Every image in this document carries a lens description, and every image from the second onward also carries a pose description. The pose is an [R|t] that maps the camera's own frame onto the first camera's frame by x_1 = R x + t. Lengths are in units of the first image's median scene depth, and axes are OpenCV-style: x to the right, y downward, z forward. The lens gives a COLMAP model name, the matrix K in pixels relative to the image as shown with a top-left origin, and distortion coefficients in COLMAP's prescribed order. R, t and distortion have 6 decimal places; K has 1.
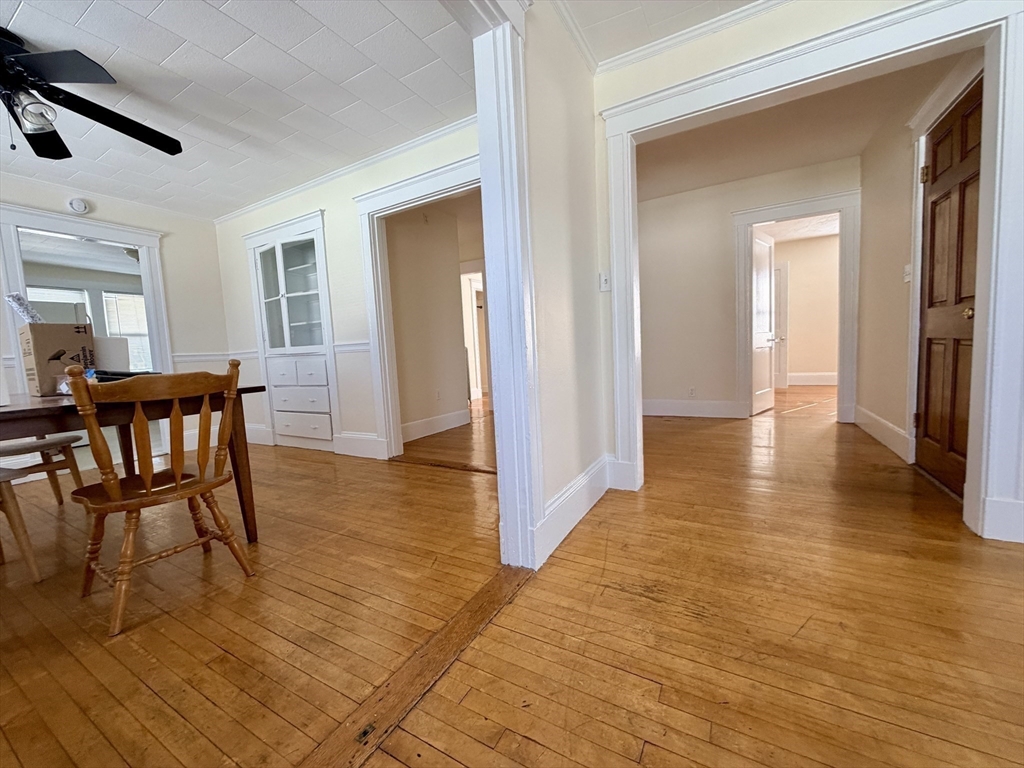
lens RADIAL K [[407.7, 0, 509.6], [0, 407.7, 383.3], [0, 0, 1]] dist [0.000763, -0.000110]
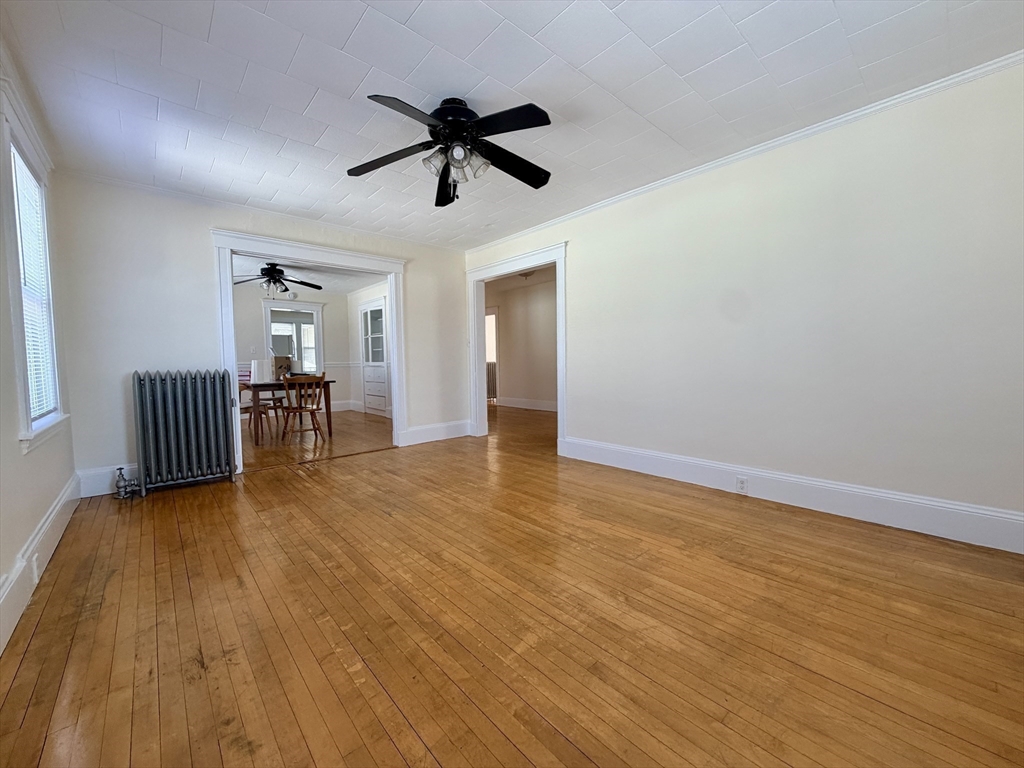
lens RADIAL K [[407.7, 0, 509.6], [0, 407.7, 383.3], [0, 0, 1]] dist [0.000763, -0.000110]
pose [[0.948064, 0.052052, -0.313793, 1.088127], [-0.056634, 0.998380, -0.005495, -0.021783], [0.312998, 0.022981, 0.949476, -0.997889]]
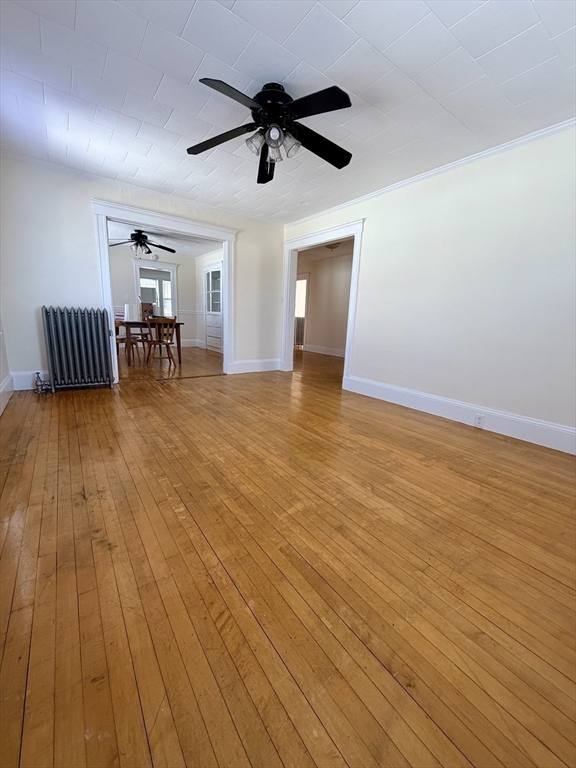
lens RADIAL K [[305.8, 0, 288.0], [0, 305.8, 381.3], [0, 0, 1]] dist [0.000763, -0.000110]
pose [[0.908636, 0.168827, -0.381940, 1.130438], [-0.119289, 0.981457, 0.150040, -0.004047], [0.400188, -0.090771, 0.911927, -0.984742]]
